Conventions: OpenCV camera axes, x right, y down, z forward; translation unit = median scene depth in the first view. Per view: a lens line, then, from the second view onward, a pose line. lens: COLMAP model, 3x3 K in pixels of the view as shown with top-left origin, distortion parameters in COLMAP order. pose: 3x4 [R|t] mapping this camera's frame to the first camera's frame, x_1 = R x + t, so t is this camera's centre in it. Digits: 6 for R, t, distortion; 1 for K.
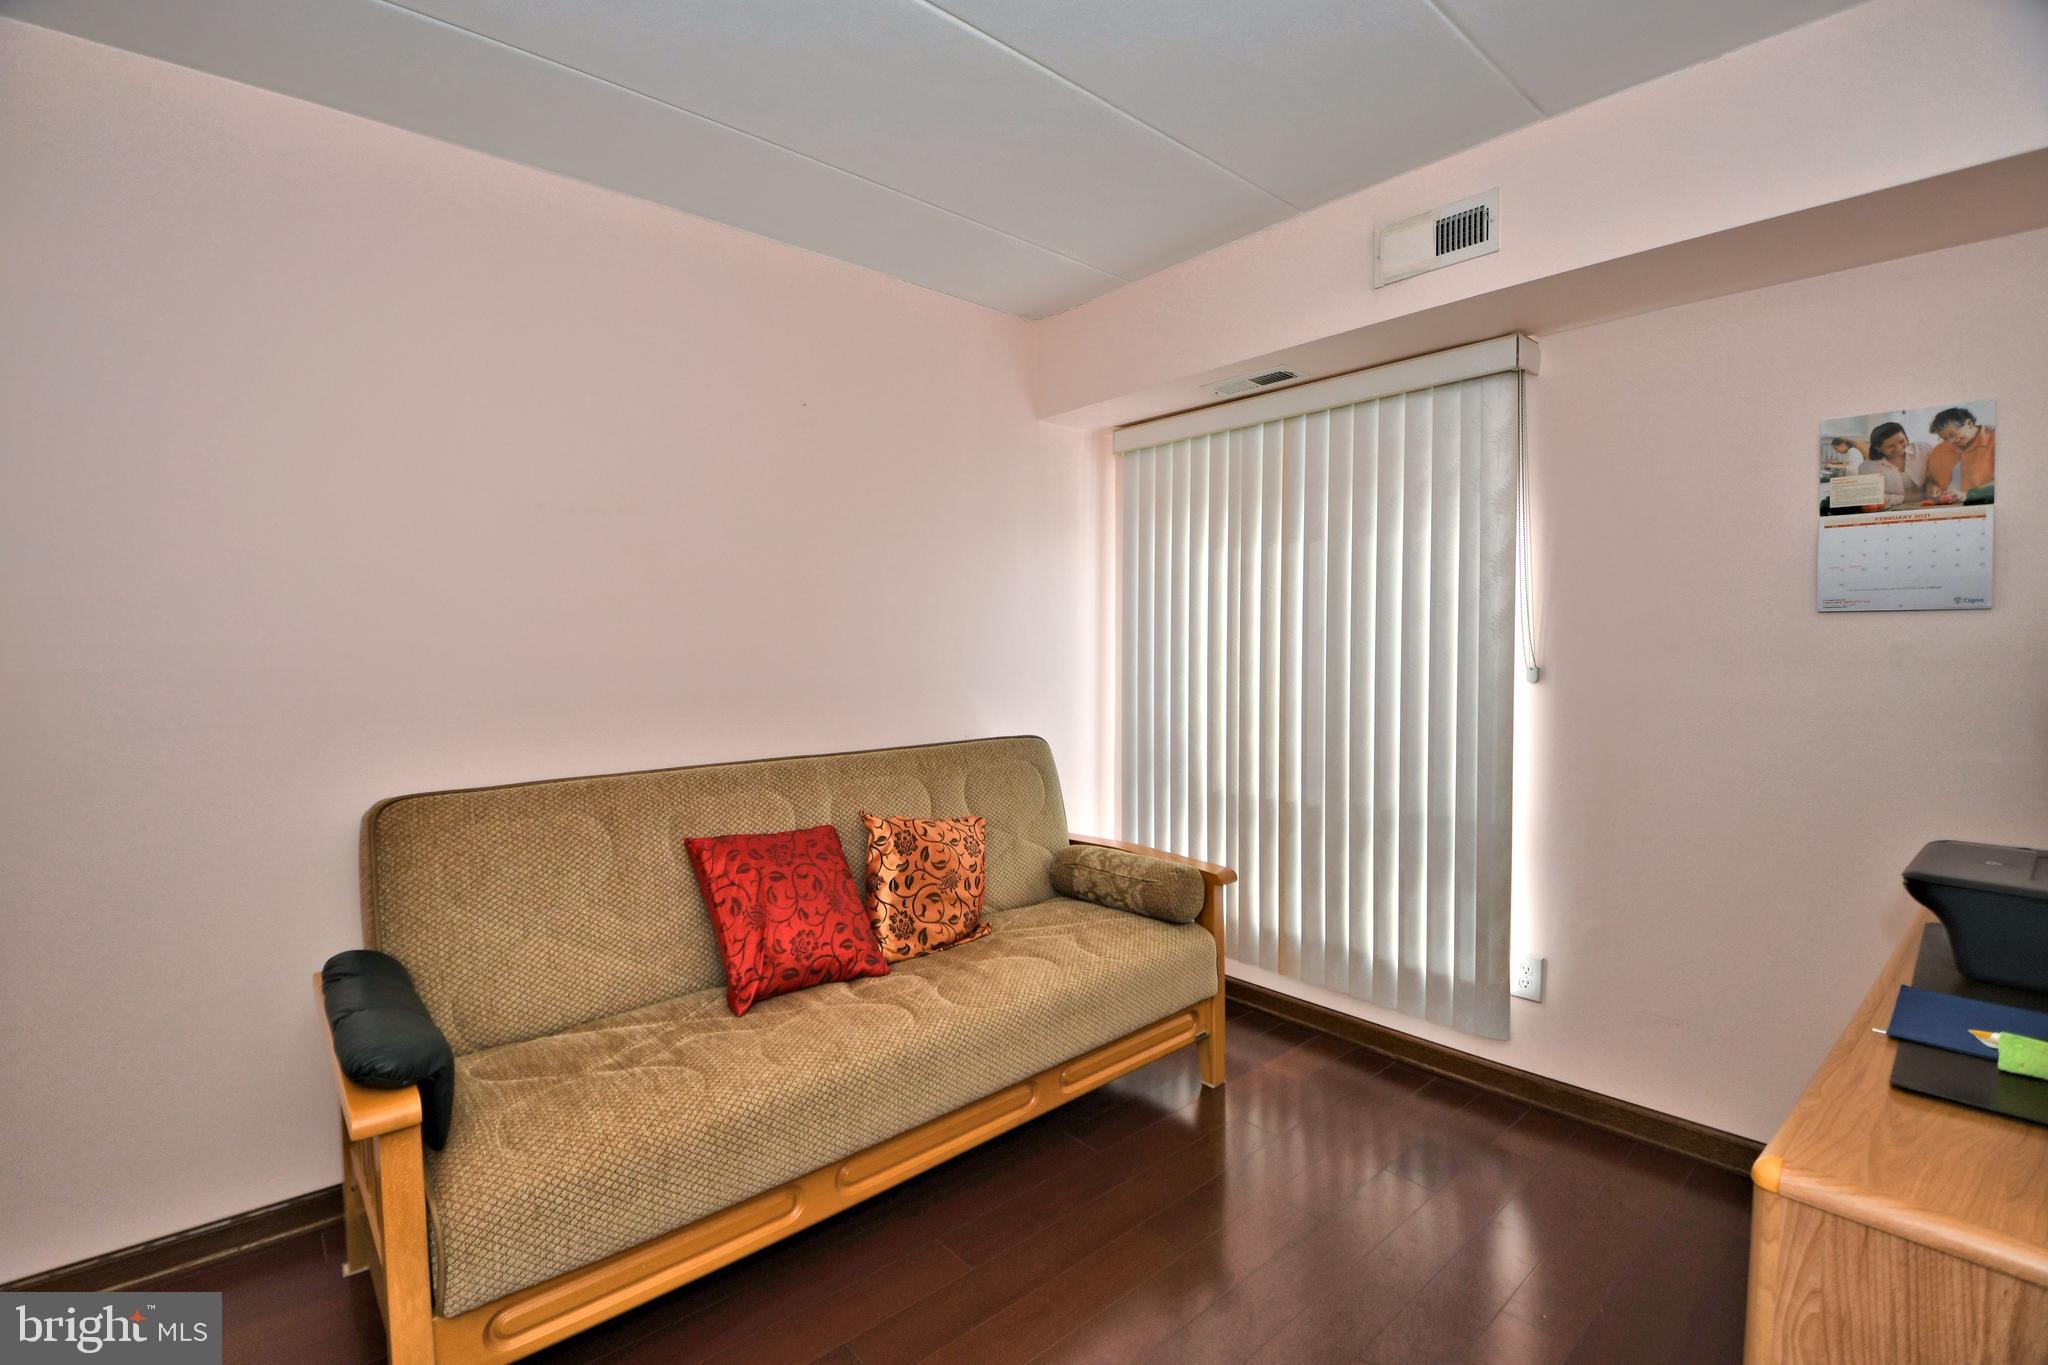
lens RADIAL K [[915.1, 0, 981.8], [0, 915.1, 652.0], [0, 0, 1]] dist [0.022302, -0.032870]
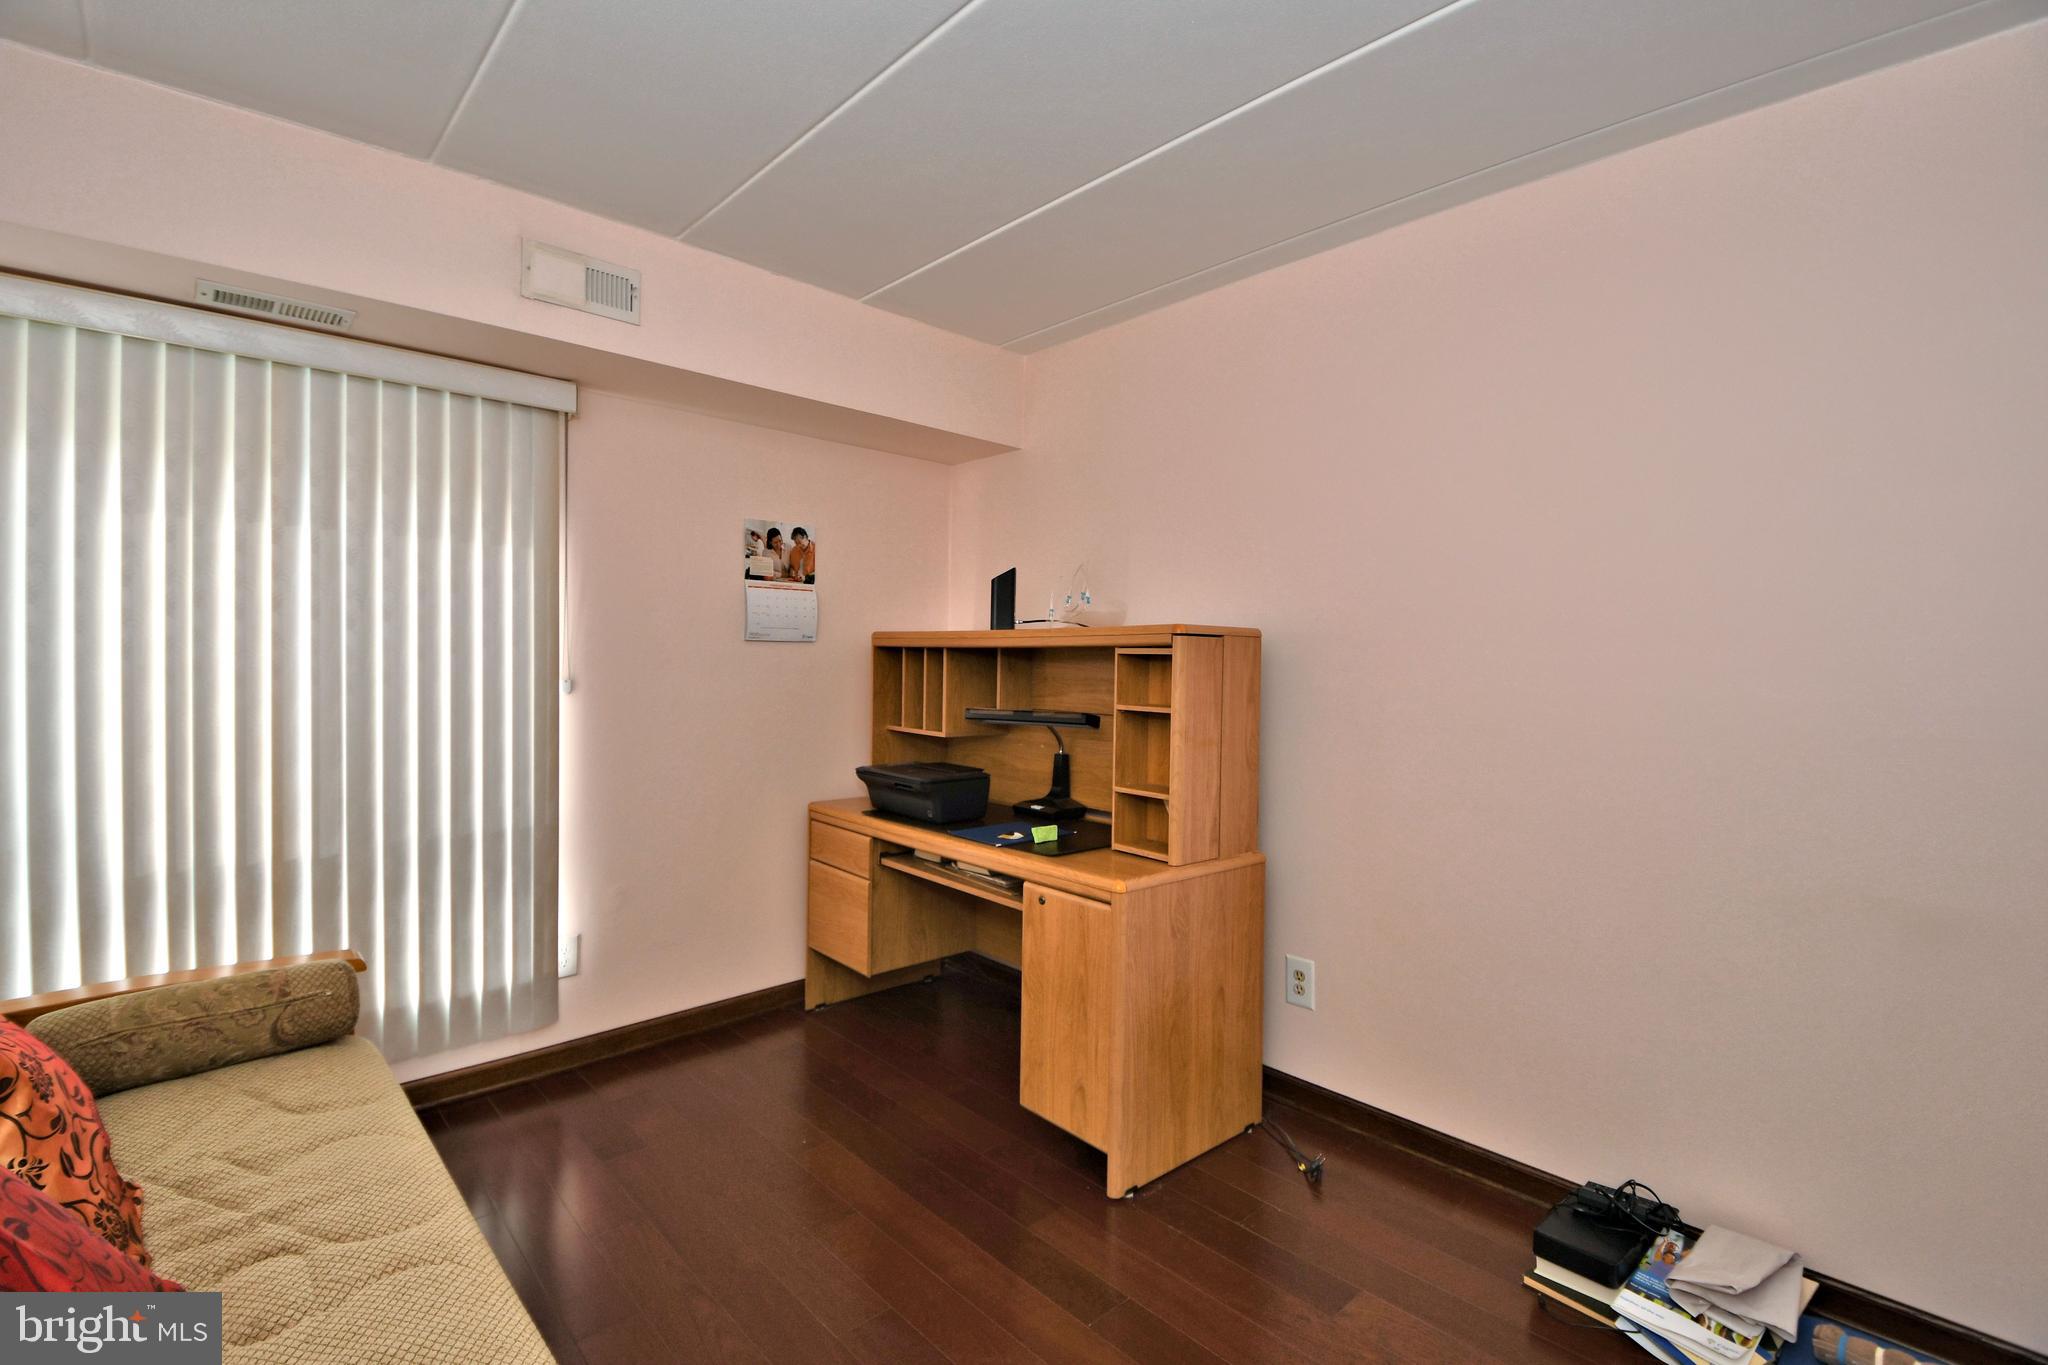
lens RADIAL K [[915.1, 0, 981.8], [0, 915.1, 652.0], [0, 0, 1]] dist [0.022302, -0.032870]
pose [[-0.029730, 0.021492, 0.999327, -0.565782], [0.008247, 0.999740, -0.021256, 0.011423], [-0.999524, 0.007609, -0.029900, 0.544350]]
